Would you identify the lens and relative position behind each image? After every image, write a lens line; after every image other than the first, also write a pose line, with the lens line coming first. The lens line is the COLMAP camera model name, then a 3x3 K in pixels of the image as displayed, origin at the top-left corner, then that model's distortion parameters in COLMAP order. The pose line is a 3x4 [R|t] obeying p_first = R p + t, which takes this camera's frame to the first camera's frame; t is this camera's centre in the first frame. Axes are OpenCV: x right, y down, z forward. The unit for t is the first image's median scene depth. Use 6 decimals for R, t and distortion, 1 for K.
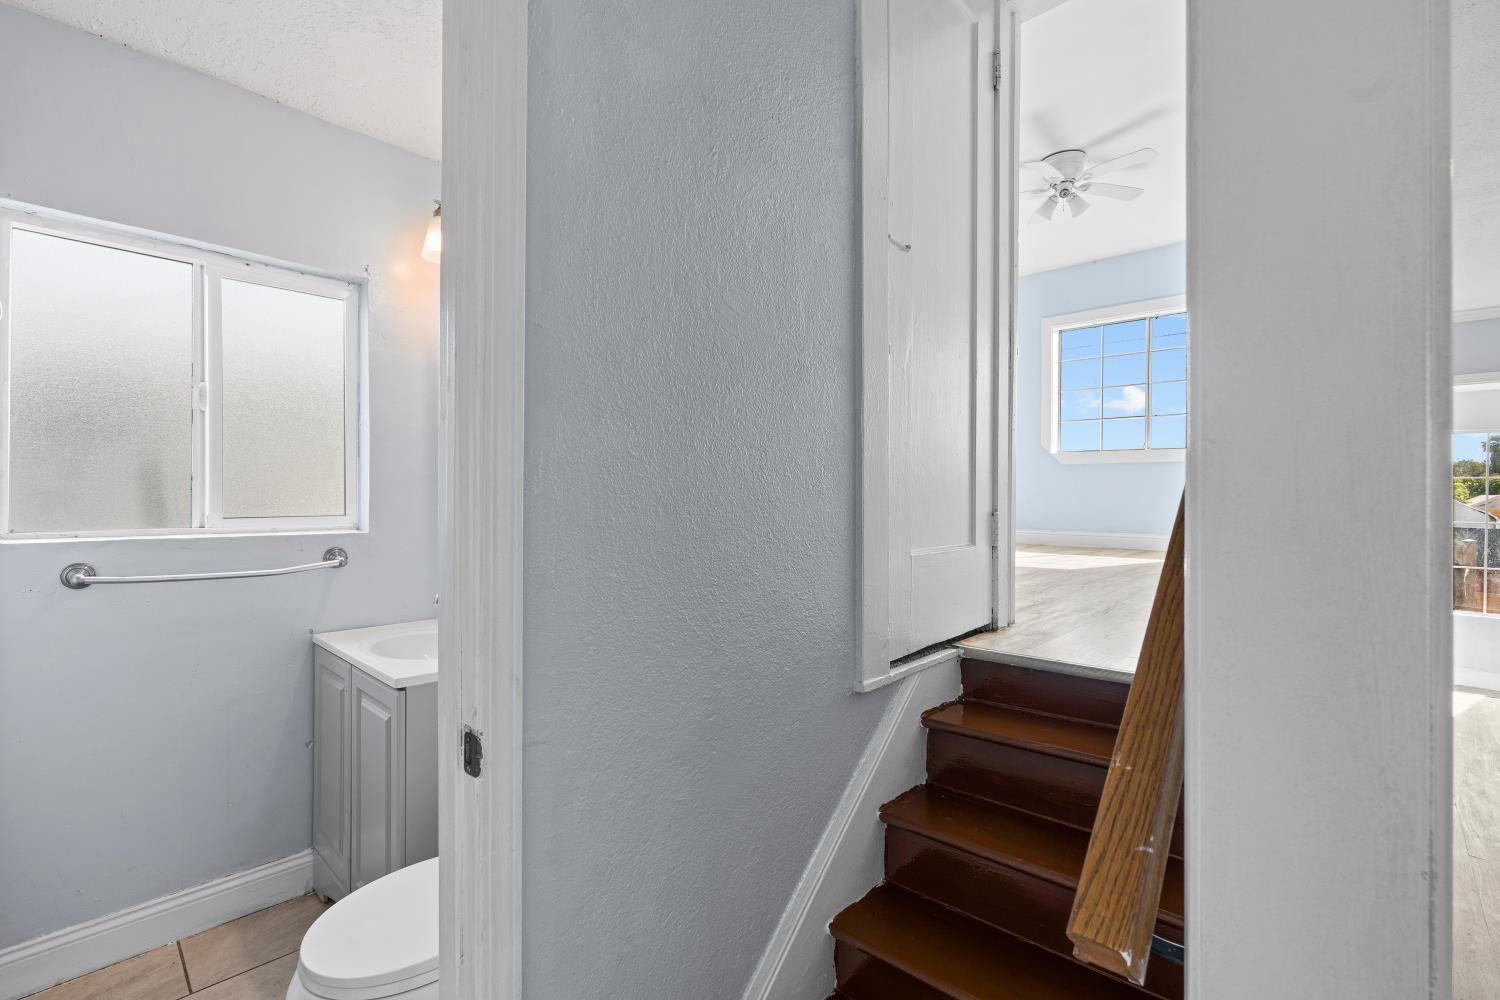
lens RADIAL K [[661.5, 0, 742.0], [0, 661.5, 500.1], [0, 0, 1]] dist [-0.003002, 0.000010]
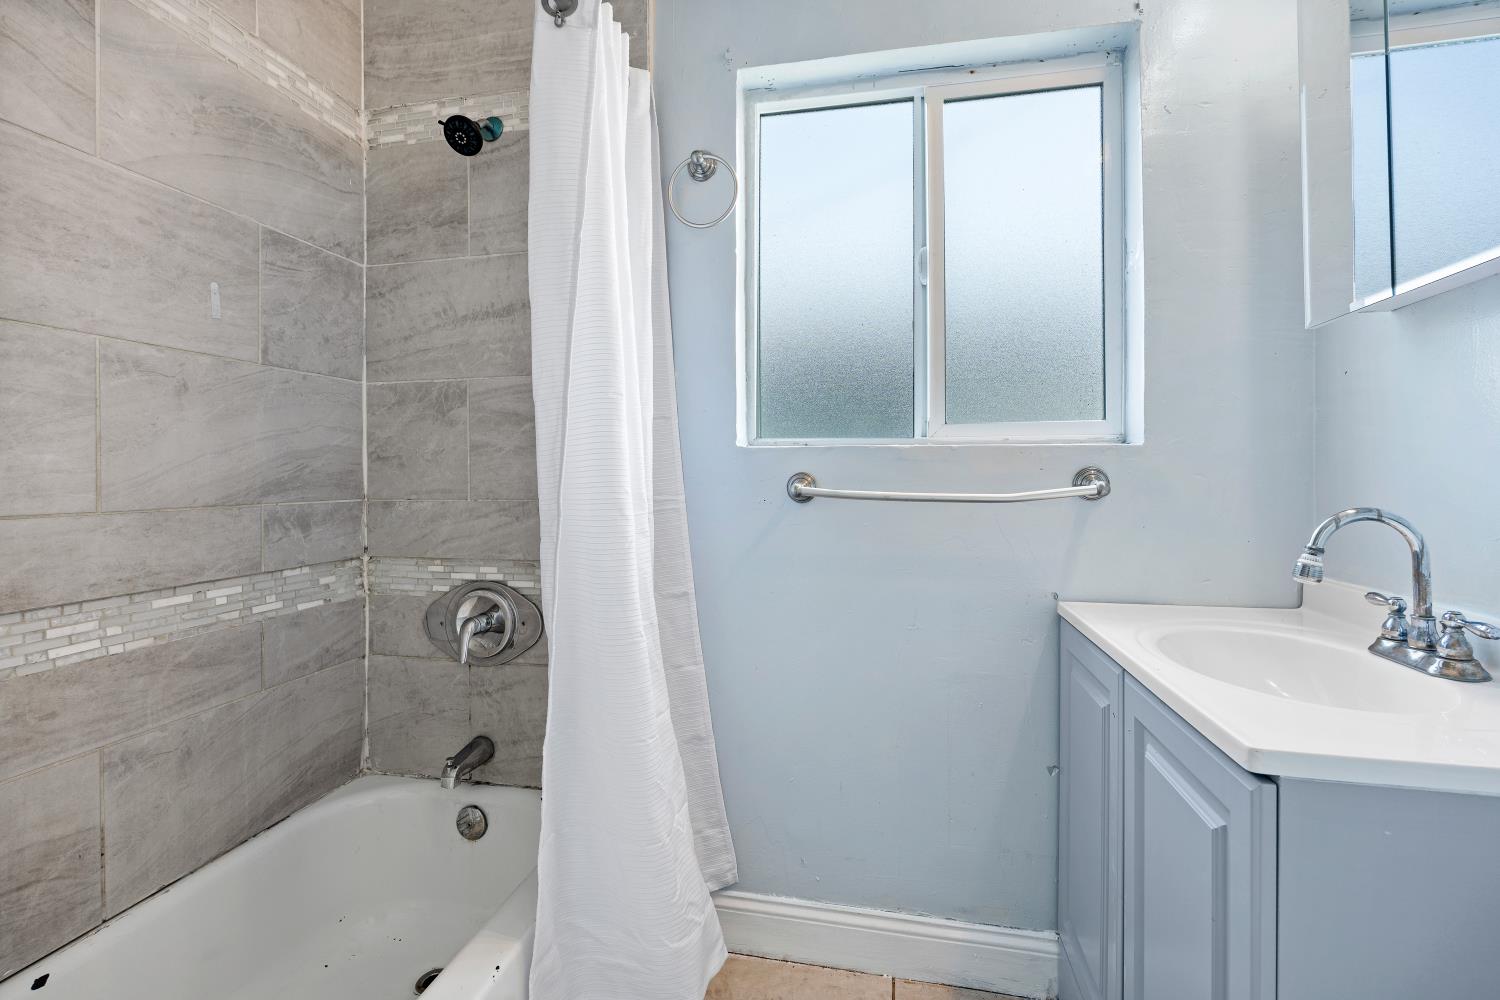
lens RADIAL K [[671.3, 0, 751.0], [0, 671.3, 452.6], [0, 0, 1]] dist [-0.004654, -0.000184]
pose [[0.534095, -0.021737, -0.845145, -0.267610], [-0.010605, 0.999419, -0.032407, 0.087125], [0.845358, 0.026271, 0.533554, 0.416415]]
